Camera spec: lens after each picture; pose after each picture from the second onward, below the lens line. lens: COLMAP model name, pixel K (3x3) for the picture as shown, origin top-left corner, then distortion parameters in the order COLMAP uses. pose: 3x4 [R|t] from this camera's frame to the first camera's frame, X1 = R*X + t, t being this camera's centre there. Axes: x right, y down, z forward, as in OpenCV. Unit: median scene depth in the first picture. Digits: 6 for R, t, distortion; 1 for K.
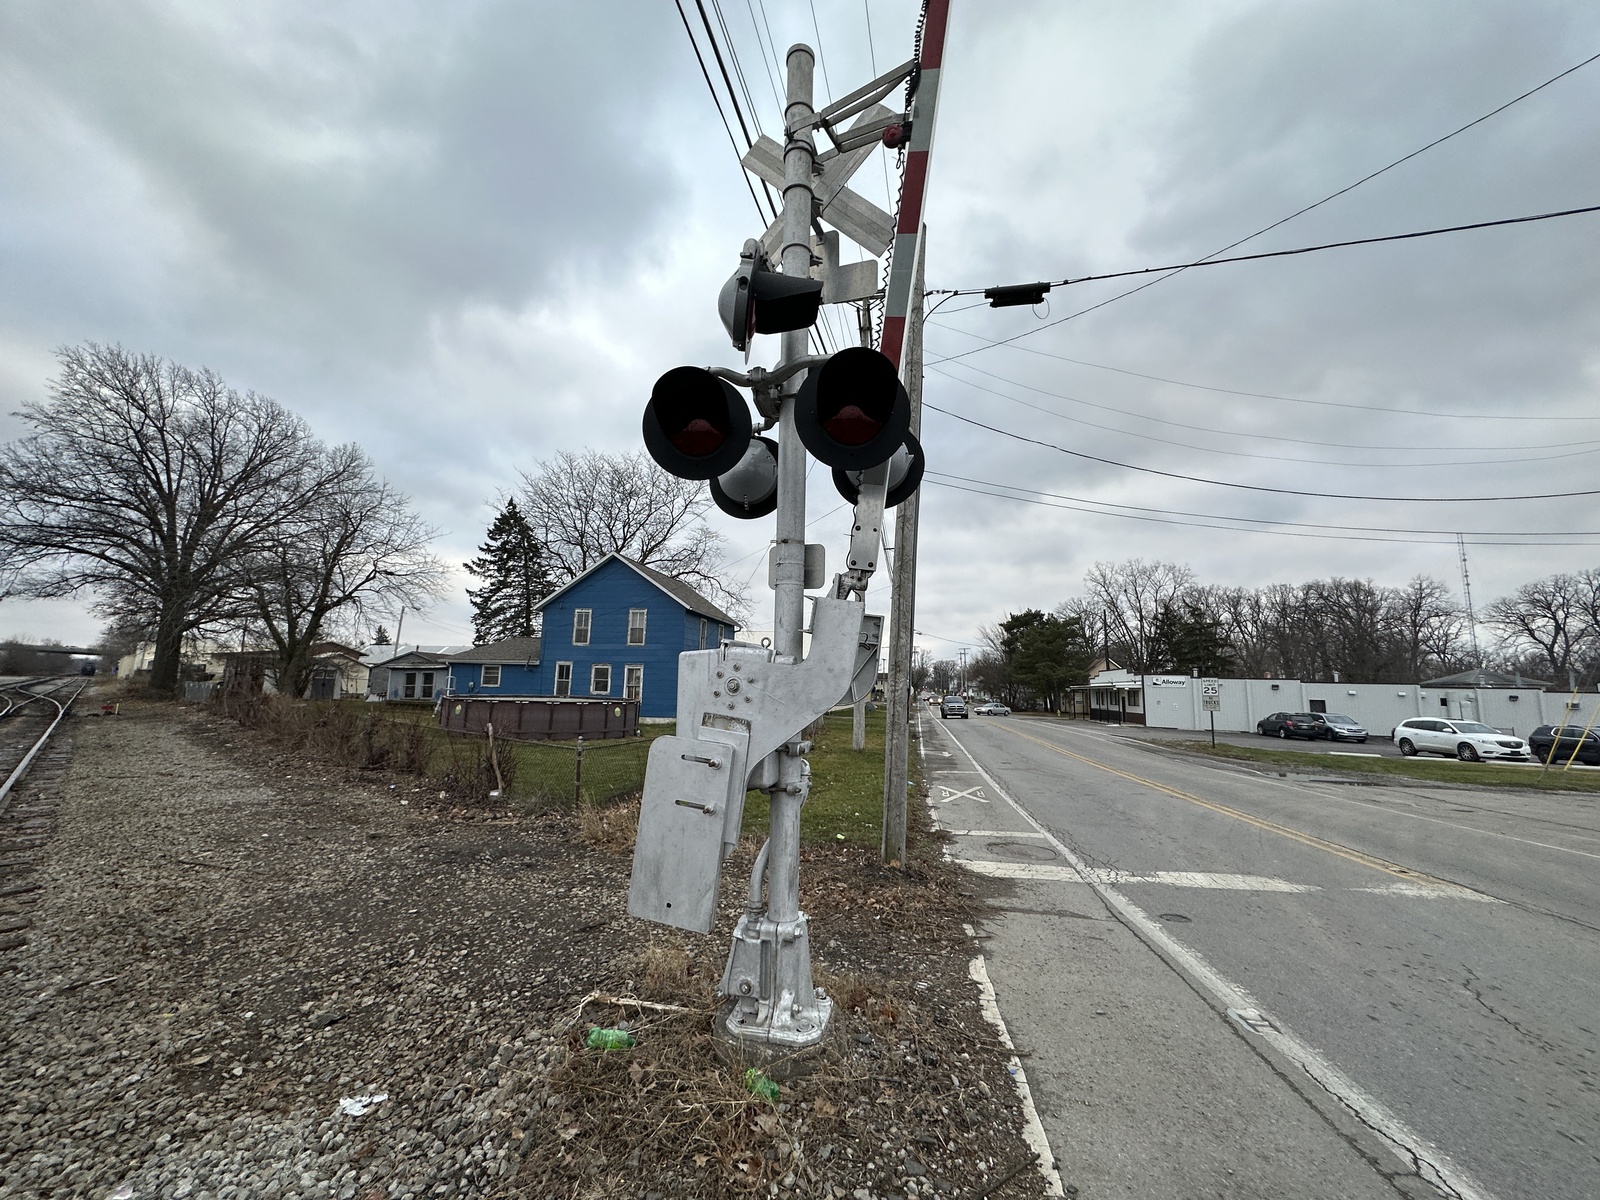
lens RADIAL K [[634.7, 0, 802.3], [0, 634.7, 602.3], [0, 0, 1]] dist [-0.002865, 0.000384]
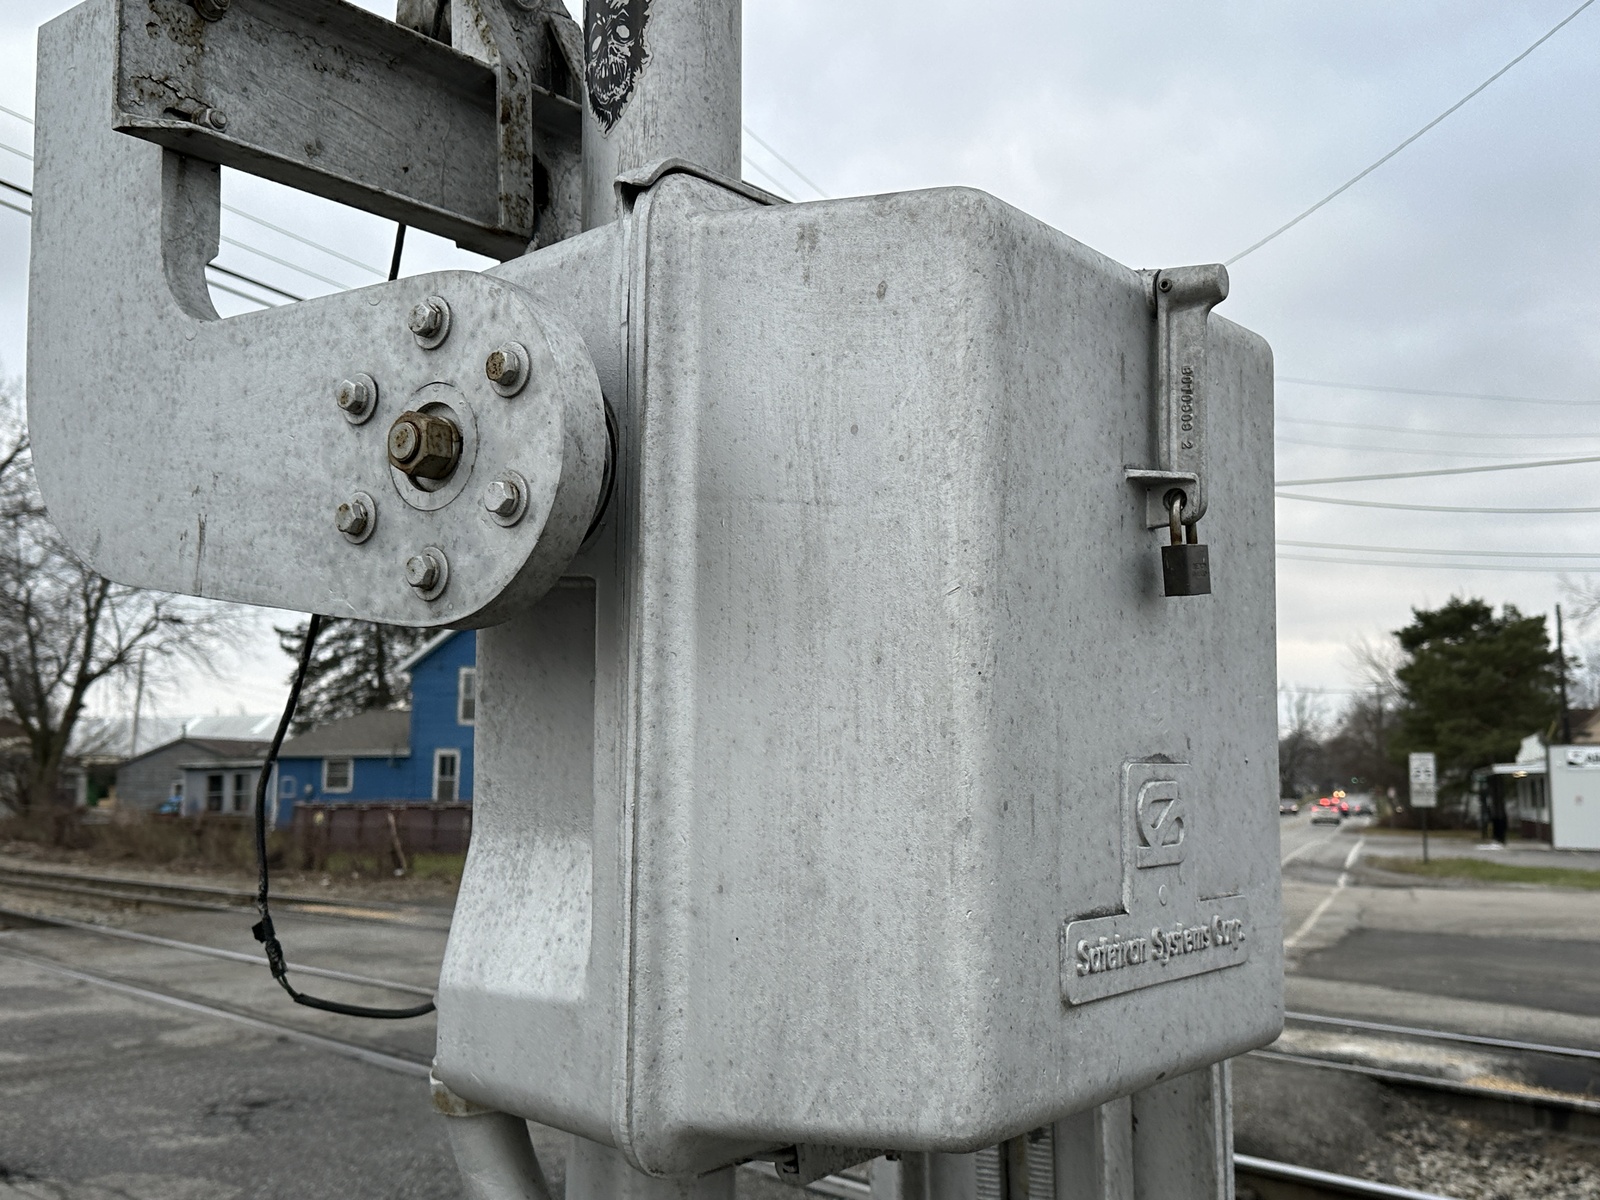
lens RADIAL K [[1670.8, 0, 797.1], [0, 1670.8, 595.2], [0, 0, 1]] dist [0.102250, 0.000000]
pose [[0.988719, -0.038462, -0.144759, 0.222398], [0.040873, 0.999070, 0.013717, -0.069692], [0.144097, -0.019479, 0.989372, -0.611705]]
